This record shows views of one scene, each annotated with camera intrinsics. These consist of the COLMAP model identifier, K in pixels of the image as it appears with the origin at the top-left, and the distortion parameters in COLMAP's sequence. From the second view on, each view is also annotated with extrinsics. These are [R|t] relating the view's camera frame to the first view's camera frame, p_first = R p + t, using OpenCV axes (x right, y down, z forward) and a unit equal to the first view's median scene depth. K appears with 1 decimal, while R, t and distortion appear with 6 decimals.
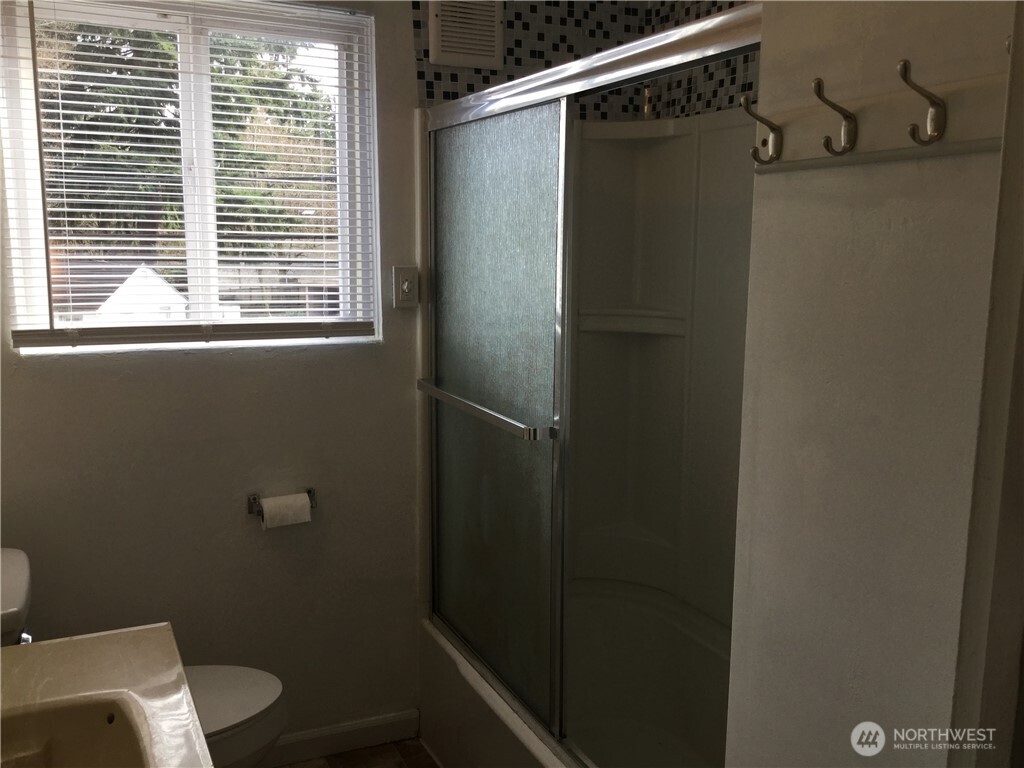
lens RADIAL K [[944.7, 0, 516.7], [0, 944.7, 382.6], [0, 0, 1]] dist [0.103776, -0.211888]
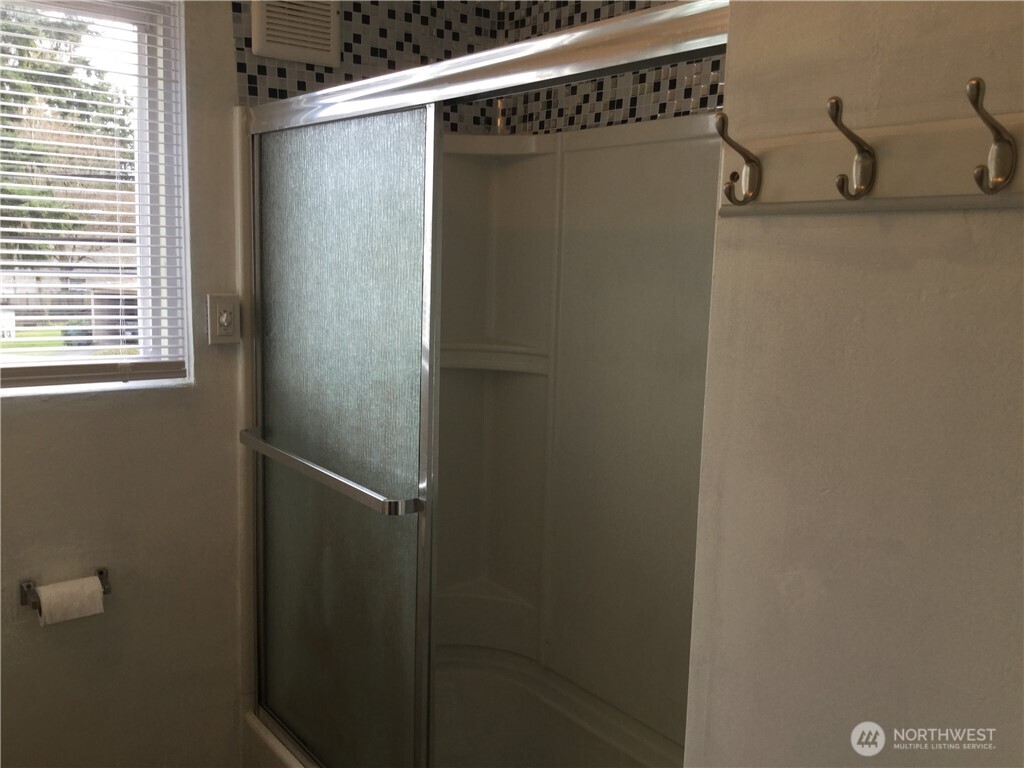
lens RADIAL K [[944.7, 0, 523.8], [0, 944.7, 386.0], [0, 0, 1]] dist [0.103776, -0.211888]
pose [[0.978859, -0.007035, 0.204414, -0.032322], [0.008226, 0.999954, -0.004976, -0.037605], [-0.204370, 0.006552, 0.978872, 0.132765]]
